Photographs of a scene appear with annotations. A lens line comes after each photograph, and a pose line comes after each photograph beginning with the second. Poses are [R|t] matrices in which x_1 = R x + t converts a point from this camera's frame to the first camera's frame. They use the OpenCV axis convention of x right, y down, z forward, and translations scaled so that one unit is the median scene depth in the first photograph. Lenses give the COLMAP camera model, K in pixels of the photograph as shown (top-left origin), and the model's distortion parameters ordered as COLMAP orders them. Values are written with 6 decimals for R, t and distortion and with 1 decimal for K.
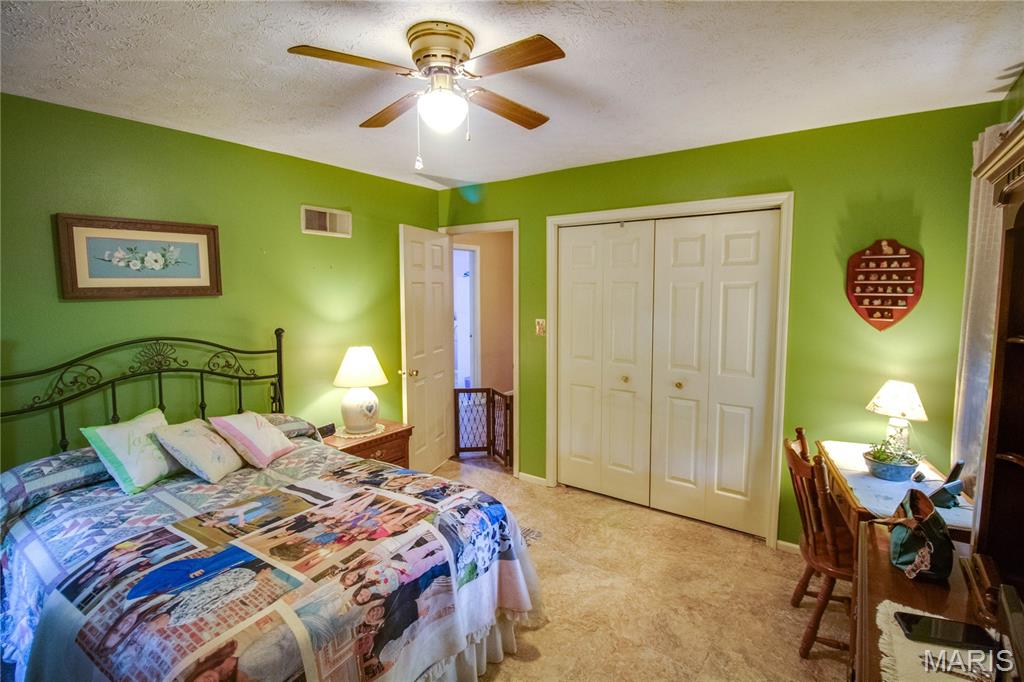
lens RADIAL K [[487.5, 0, 518.1], [0, 487.5, 330.0], [0, 0, 1]] dist [-0.001486, -0.000363]
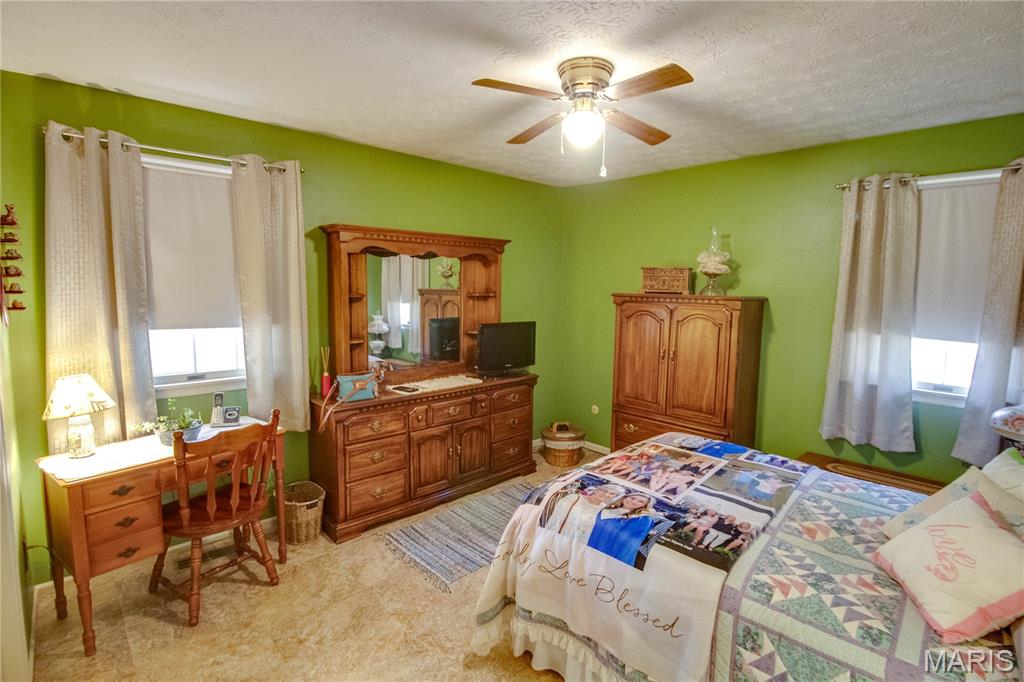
lens RADIAL K [[487.5, 0, 518.1], [0, 487.5, 330.0], [0, 0, 1]] dist [-0.001486, -0.000363]
pose [[-0.981276, -0.032353, 0.189871, -0.219534], [0.002881, 0.983216, 0.182420, -0.168350], [-0.192586, 0.179551, -0.964713, 2.087777]]
